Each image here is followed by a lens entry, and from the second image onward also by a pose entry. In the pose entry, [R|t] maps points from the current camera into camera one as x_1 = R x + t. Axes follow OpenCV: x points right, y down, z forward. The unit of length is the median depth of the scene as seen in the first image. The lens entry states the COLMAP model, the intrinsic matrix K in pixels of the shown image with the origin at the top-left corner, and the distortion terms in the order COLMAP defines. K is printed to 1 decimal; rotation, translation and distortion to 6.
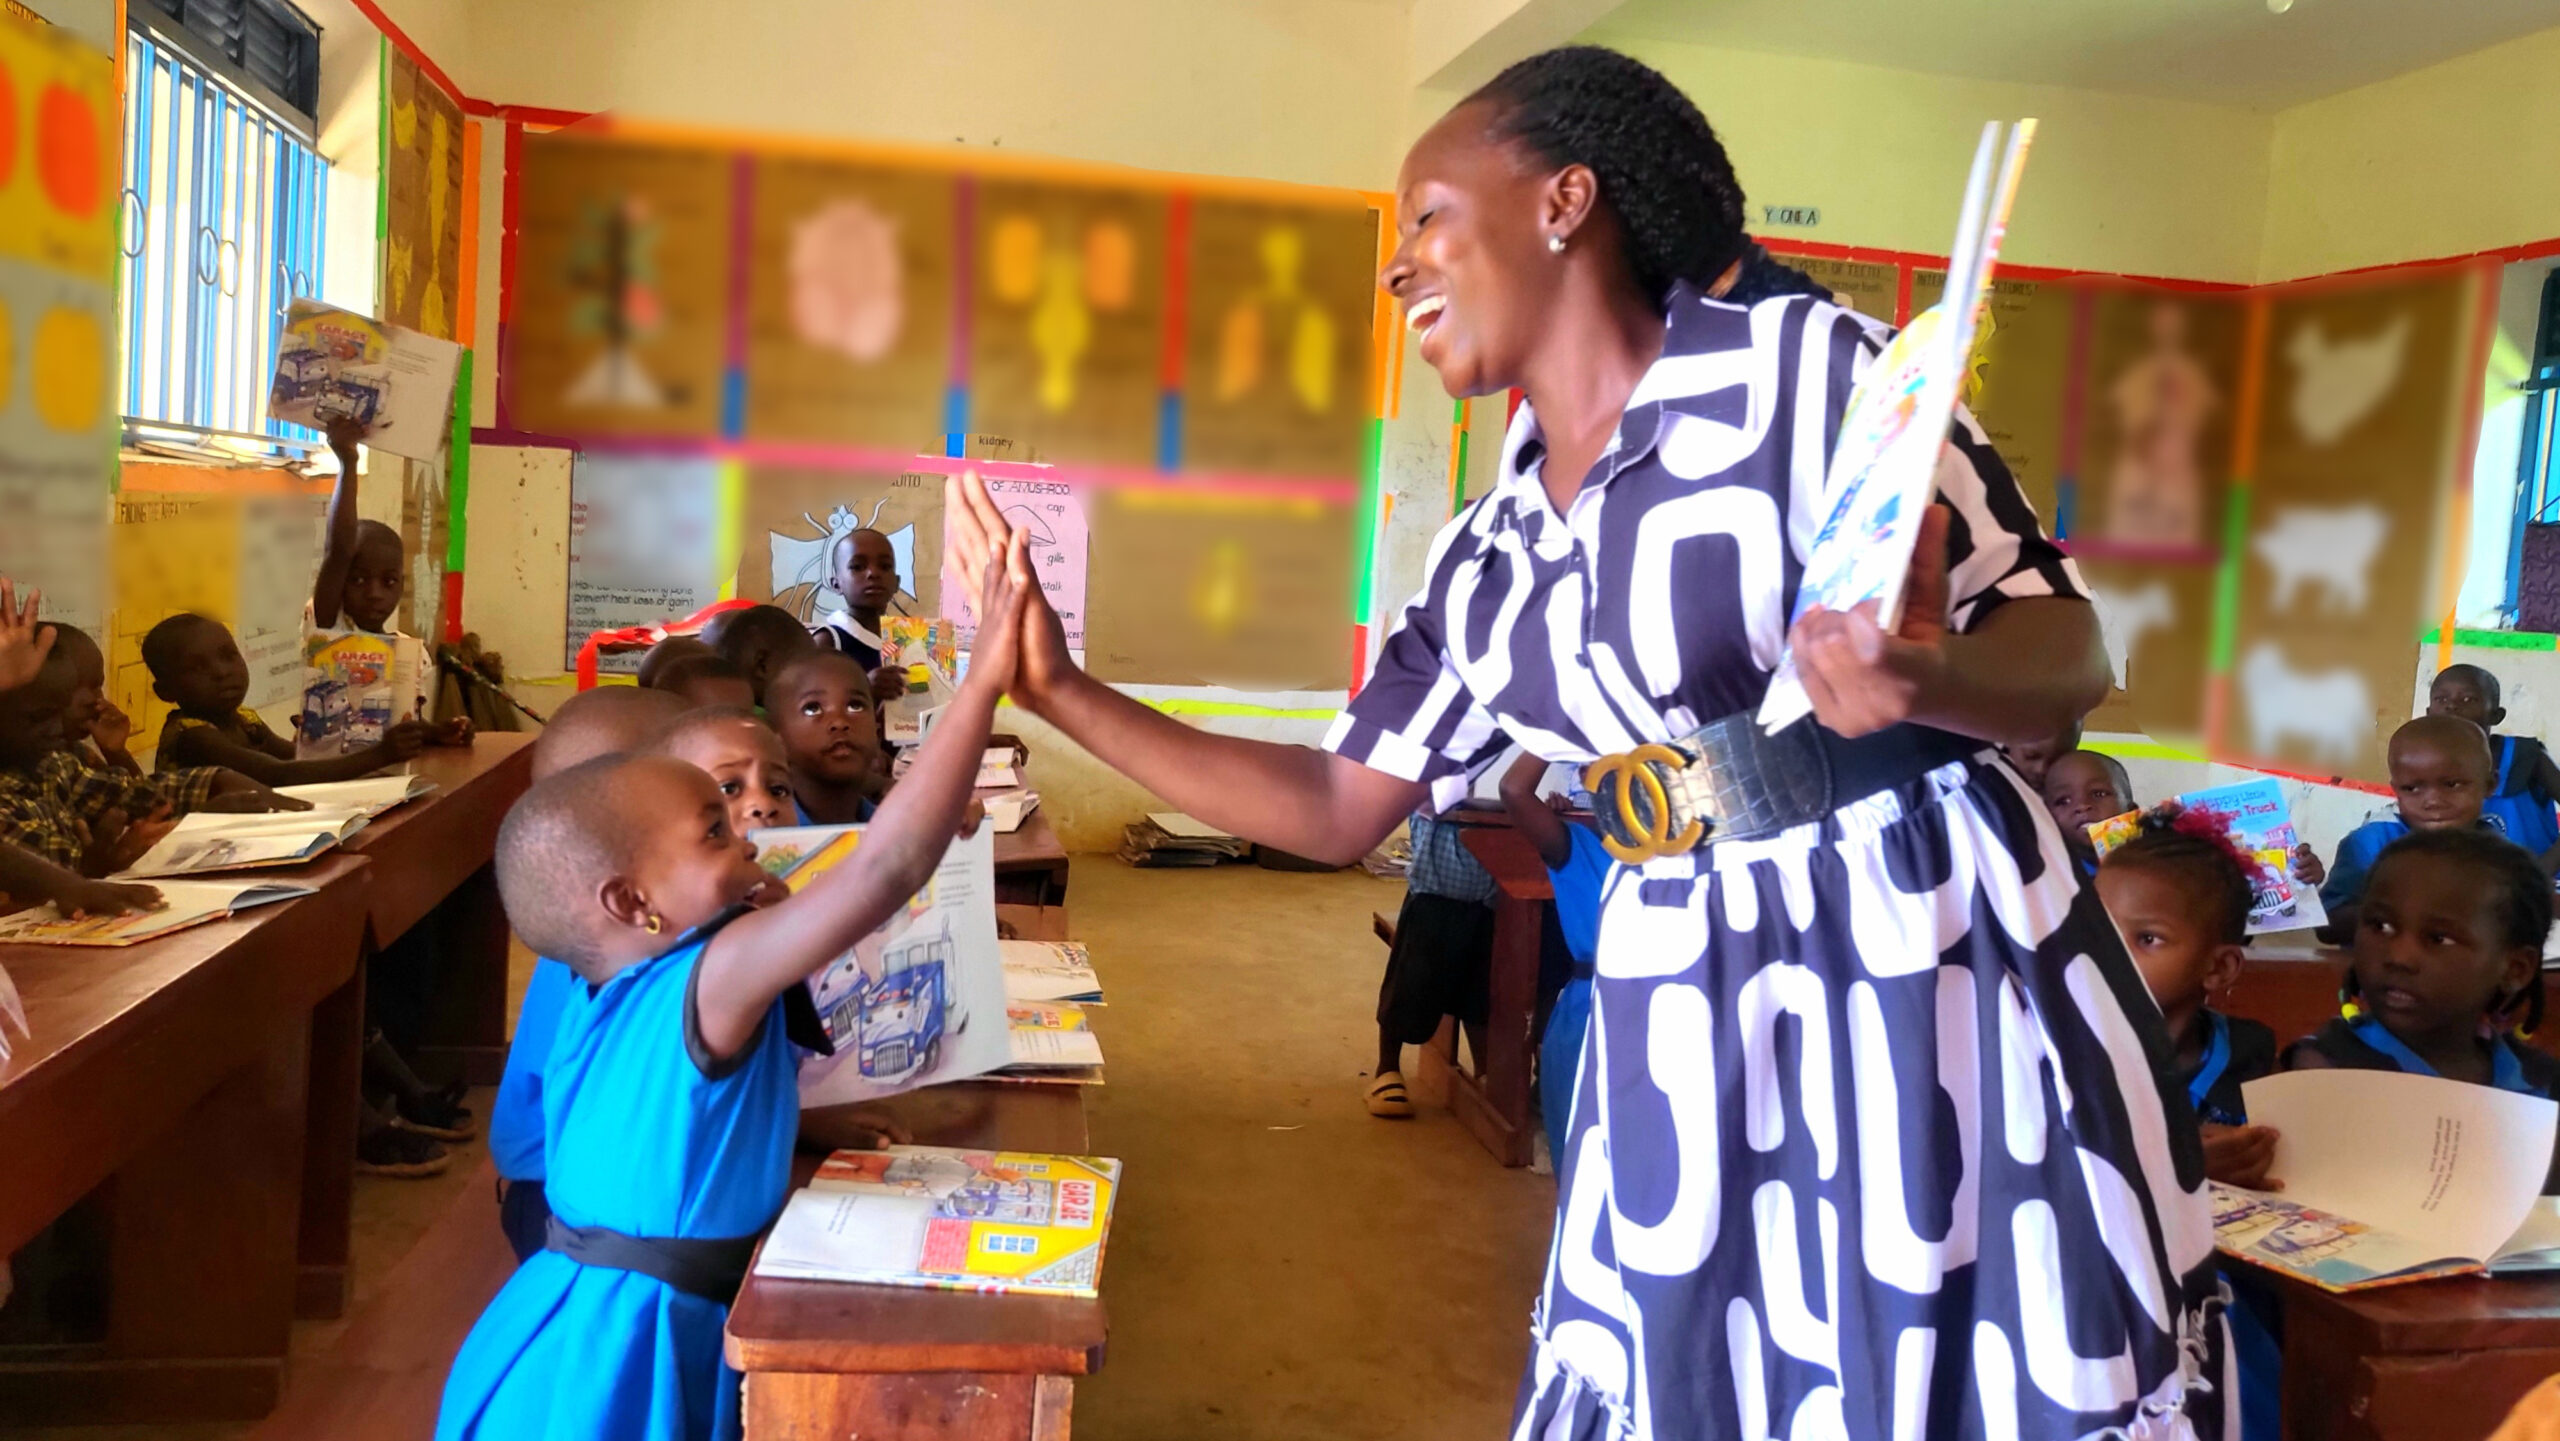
lens RADIAL K [[2024.3, 0, 1243.0], [0, 2024.3, 673.4], [0, 0, 1]] dist [-0.018351, 0.071782]
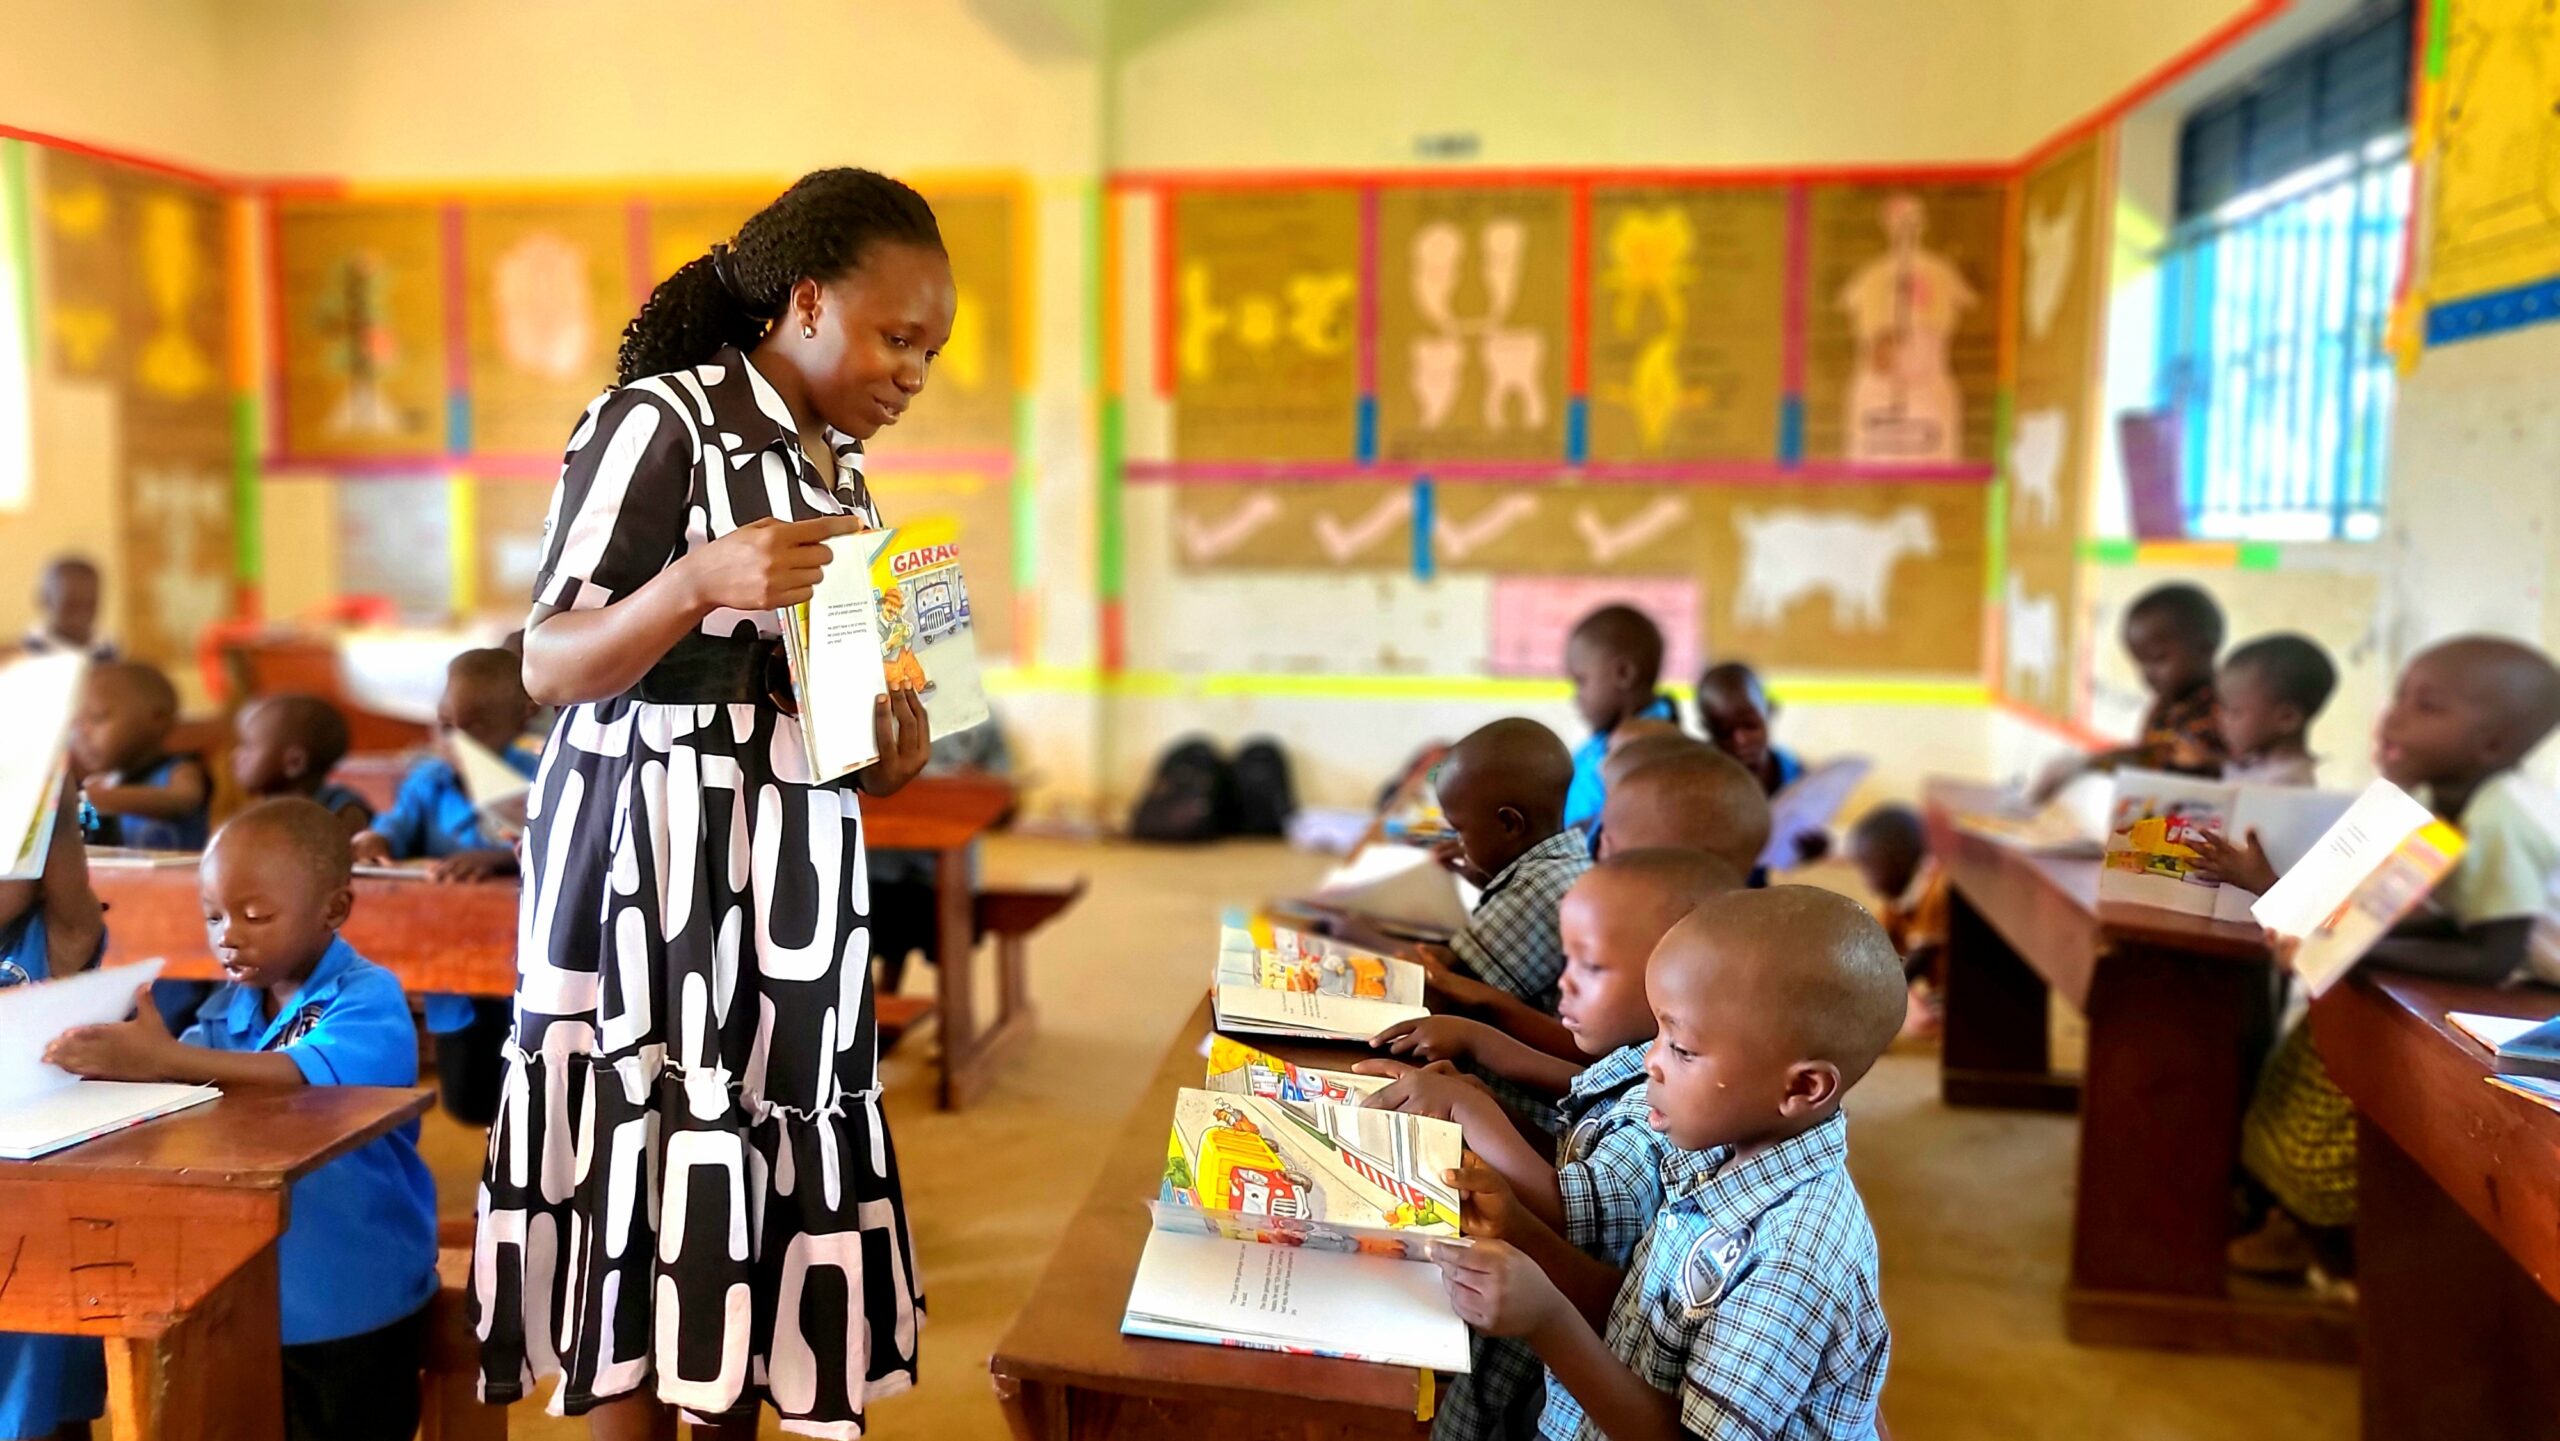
lens RADIAL K [[2035.6, 0, 1266.9], [0, 2035.6, 697.6], [0, 0, 1]] dist [-0.016863, 0.076353]
pose [[0.948677, -0.031457, -0.314678, 0.533807], [0.035629, 0.999337, 0.007513, 0.027060], [0.314233, -0.018339, 0.949169, 0.058486]]
